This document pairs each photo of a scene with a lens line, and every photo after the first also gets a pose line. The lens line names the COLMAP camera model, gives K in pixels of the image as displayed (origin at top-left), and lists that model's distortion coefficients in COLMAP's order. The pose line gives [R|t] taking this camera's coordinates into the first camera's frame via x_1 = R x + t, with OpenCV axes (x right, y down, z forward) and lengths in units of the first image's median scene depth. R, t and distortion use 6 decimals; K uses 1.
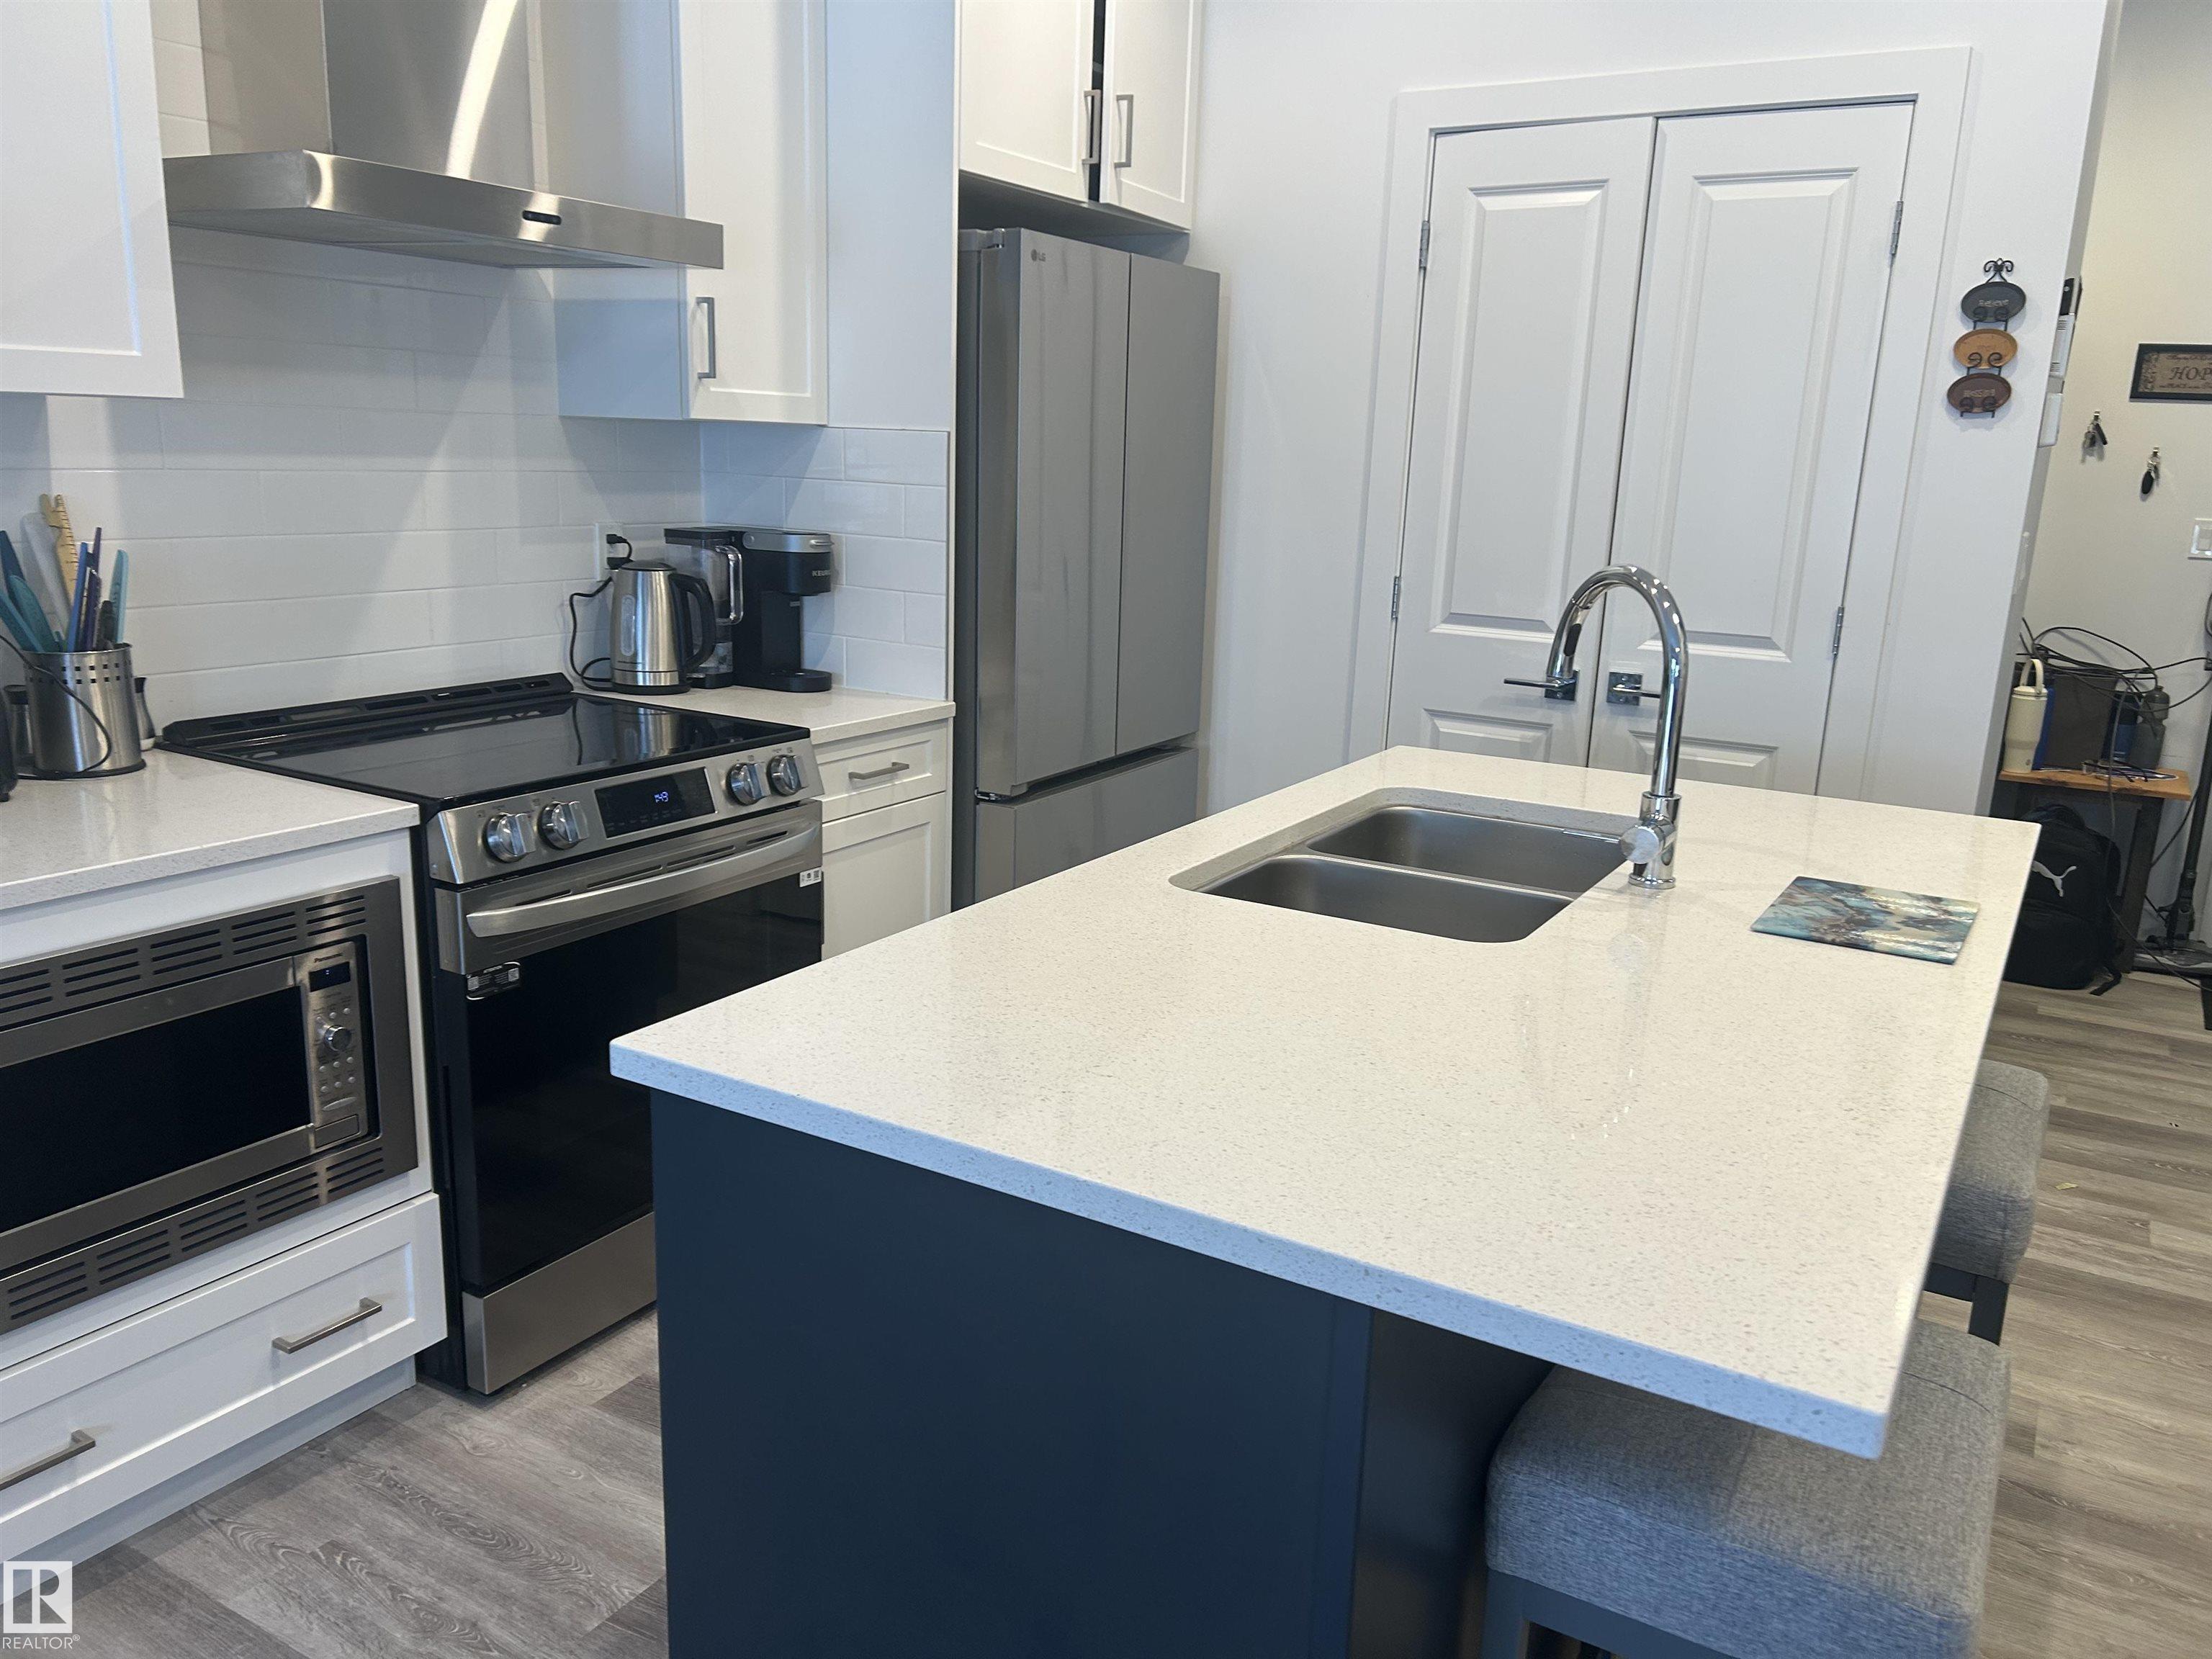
lens RADIAL K [[1654.6, 0, 1088.8], [0, 1654.6, 855.6], [0, 0, 1]] dist [0.051728, -0.058671]
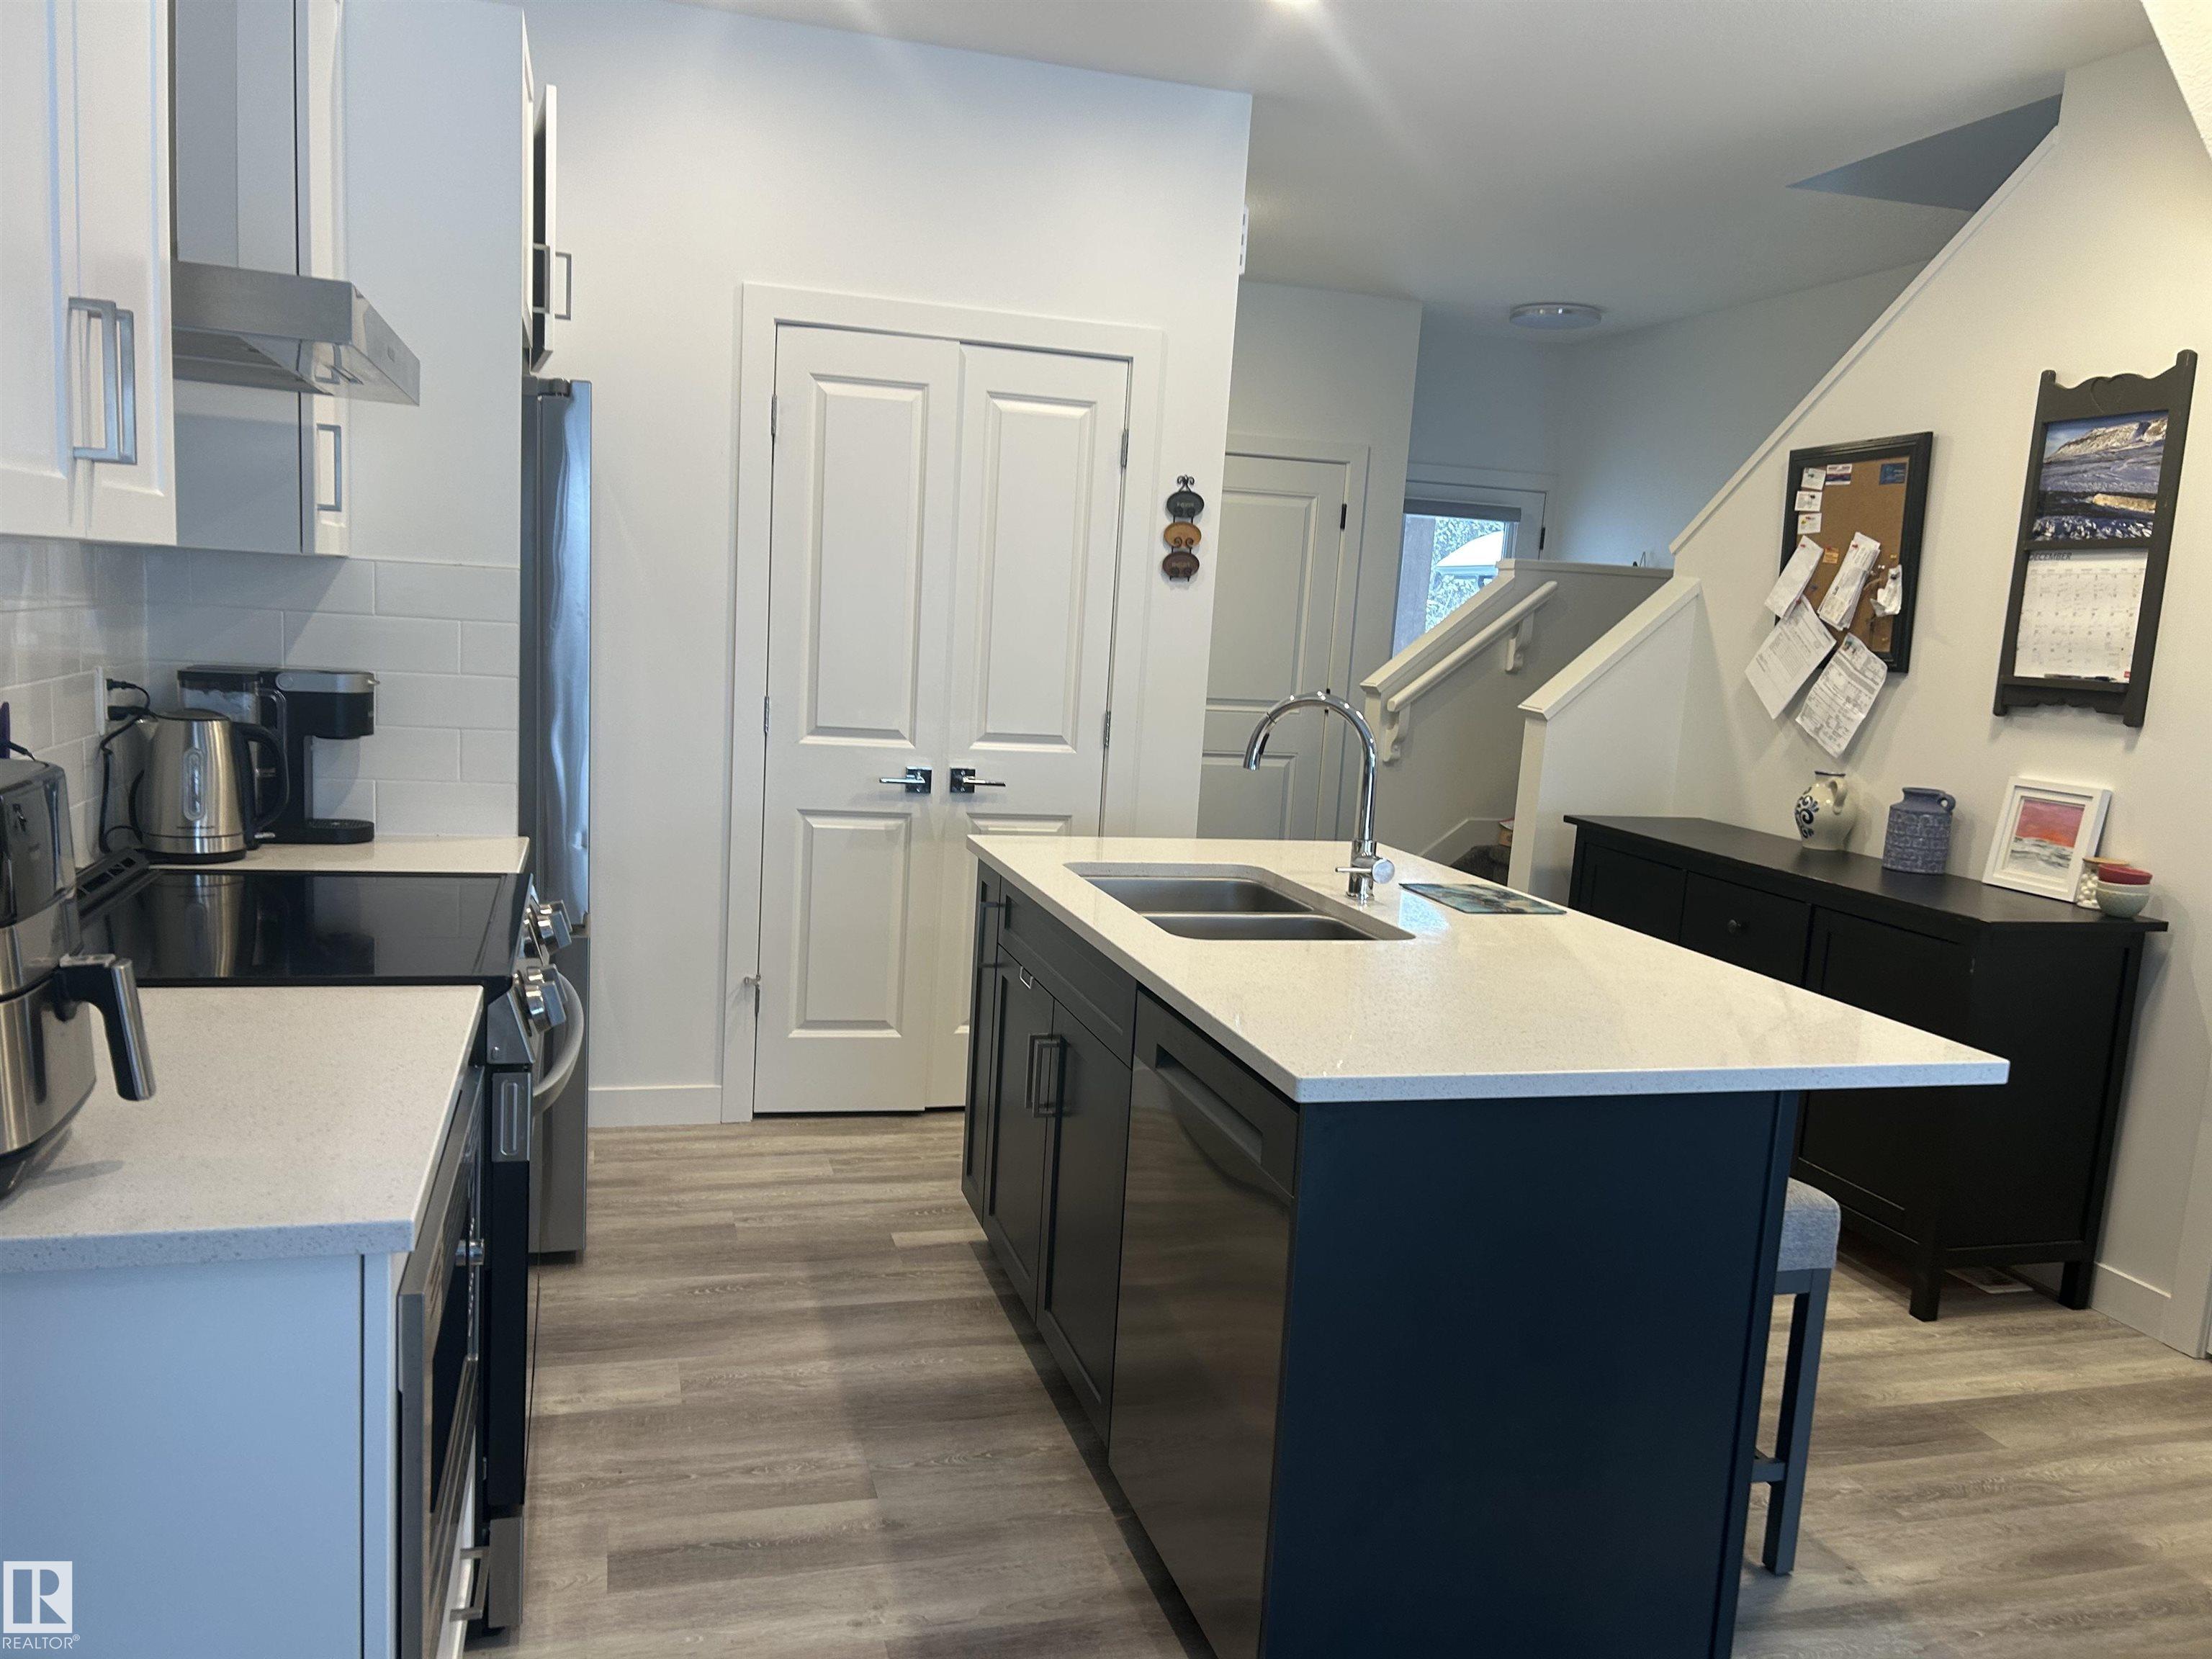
lens RADIAL K [[1654.6, 0, 1084.8], [0, 1654.6, 861.9], [0, 0, 1]] dist [0.051728, -0.058671]
pose [[0.679326, -0.104448, 0.726366, -0.616793], [0.141509, 0.989886, 0.009995, -0.044697], [-0.720064, 0.095998, 0.687235, 0.087388]]
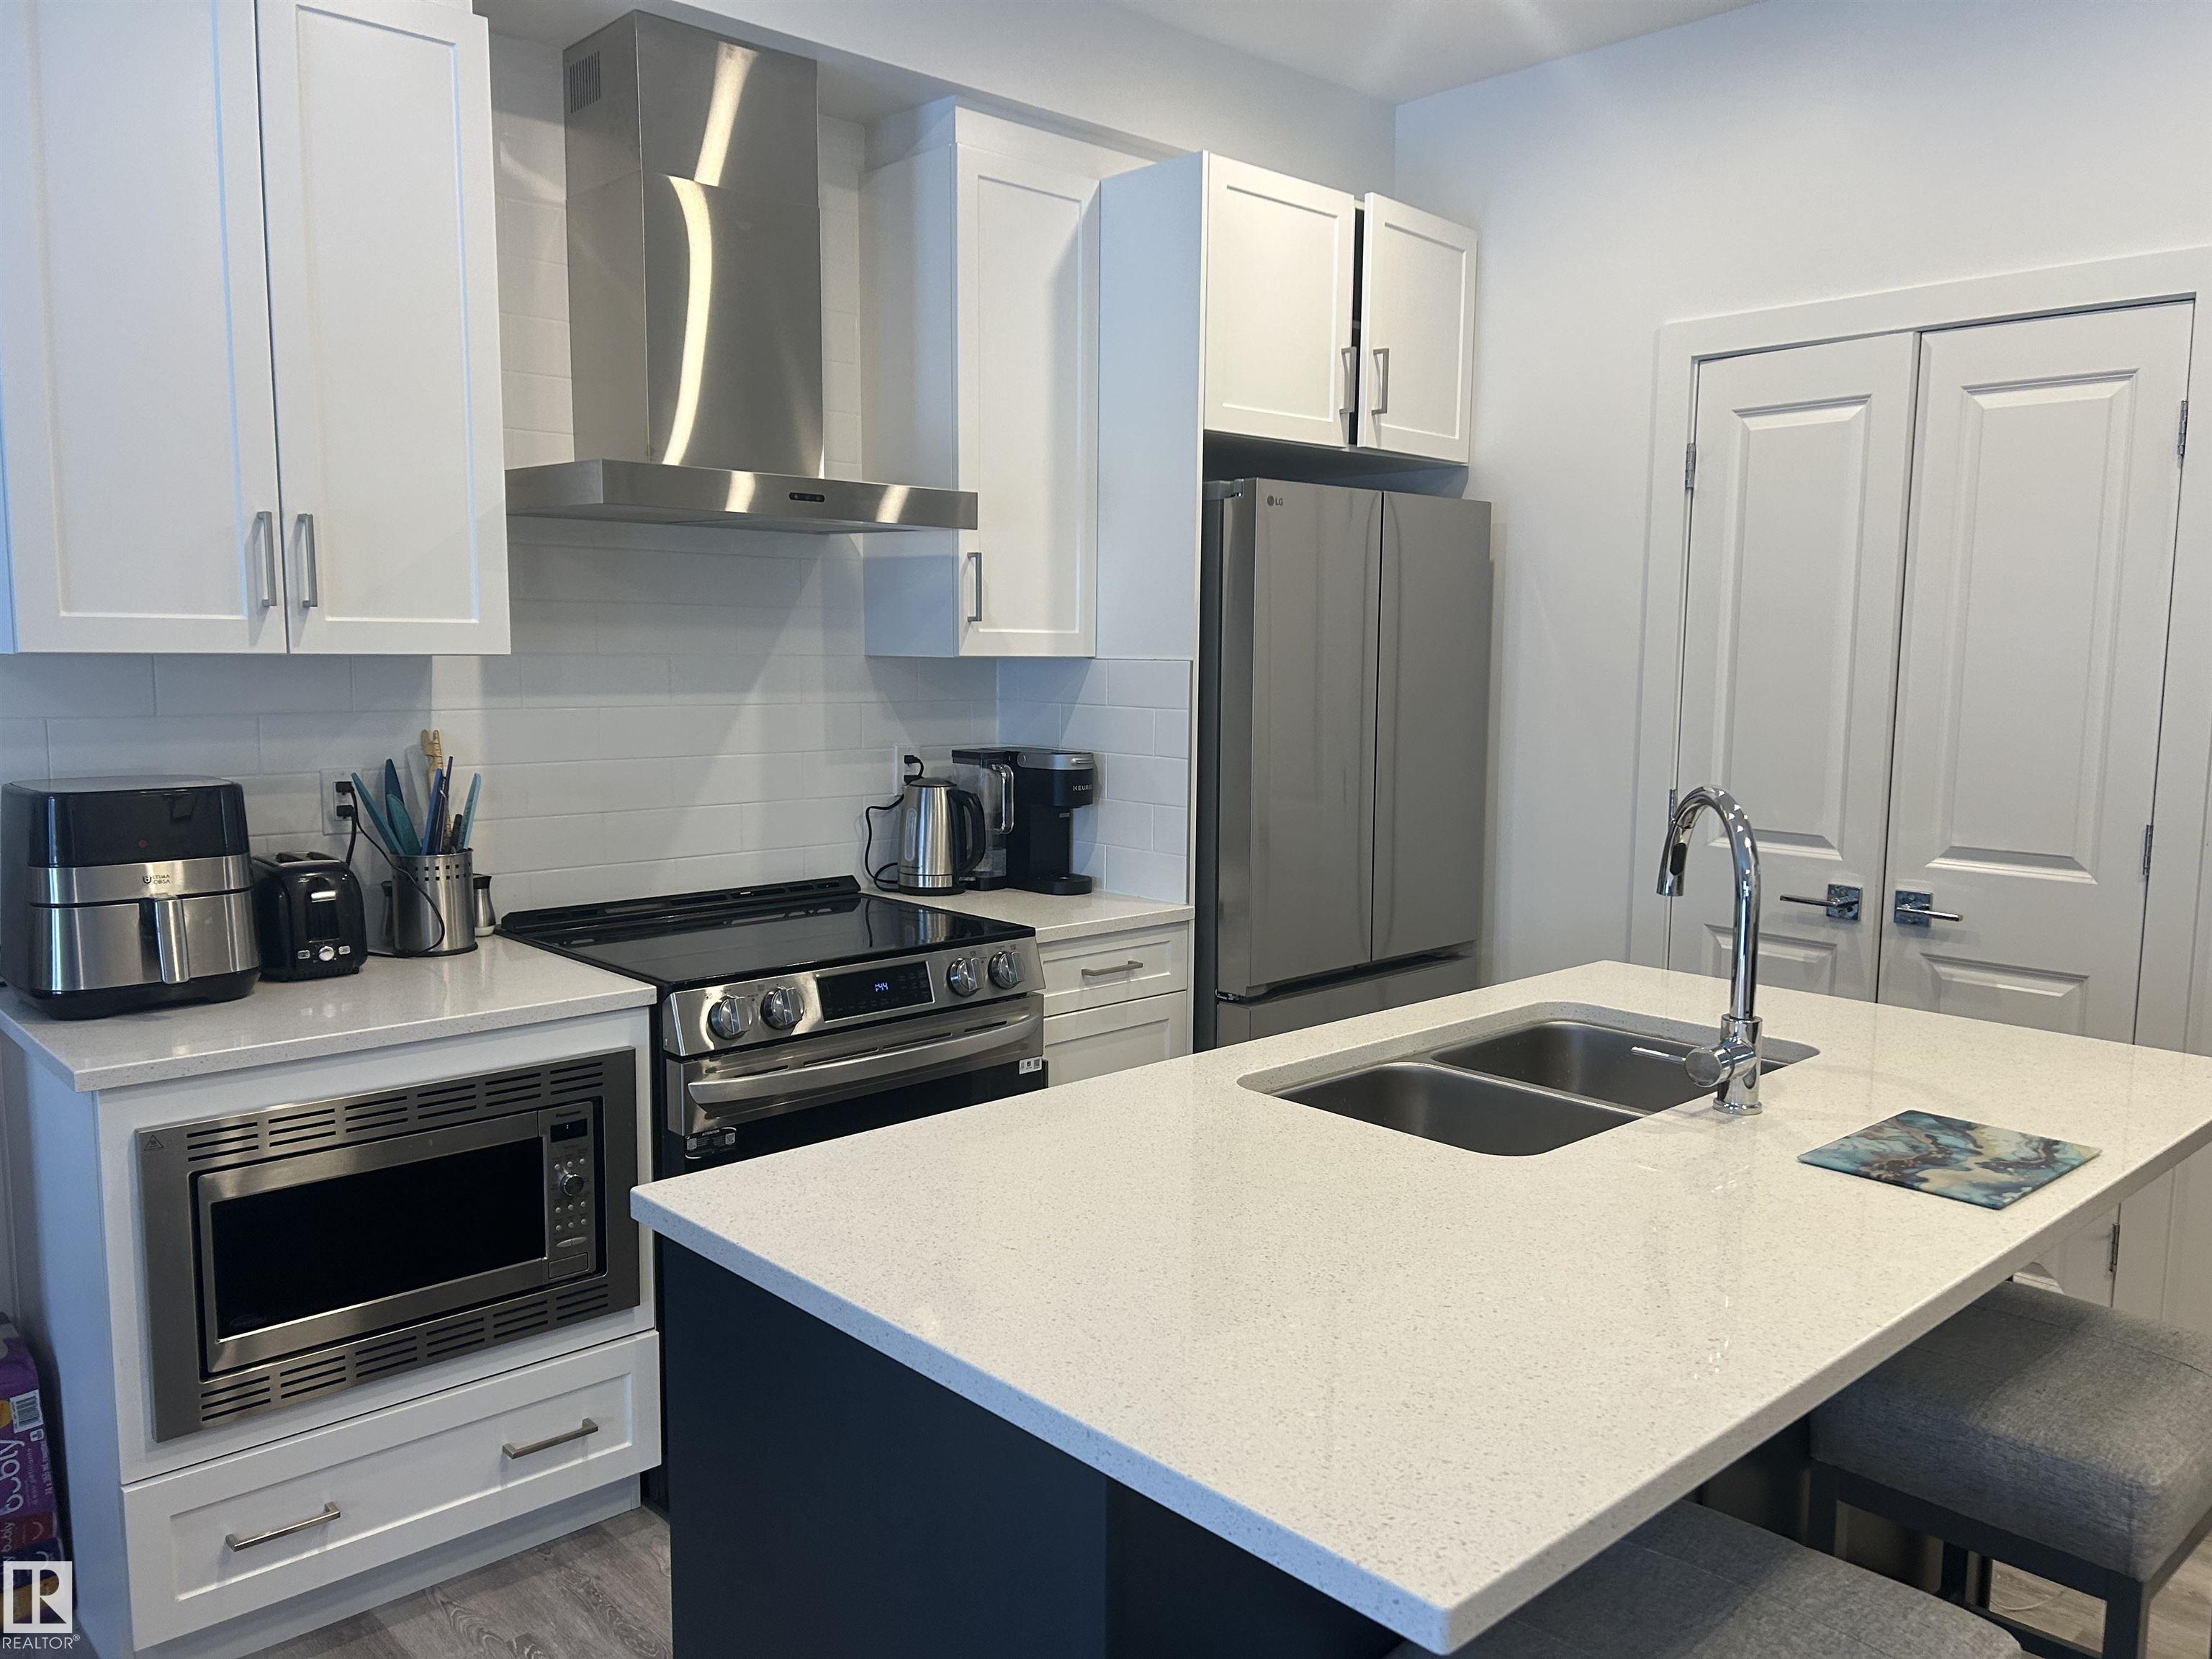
lens RADIAL K [[1654.6, 0, 1103.8], [0, 1654.6, 845.4], [0, 0, 1]] dist [0.051728, -0.058671]
pose [[0.961209, 0.009192, -0.275669, 0.163890], [-0.044400, 0.991567, -0.121752, -0.000580], [0.272225, 0.129269, 0.953511, -0.032869]]
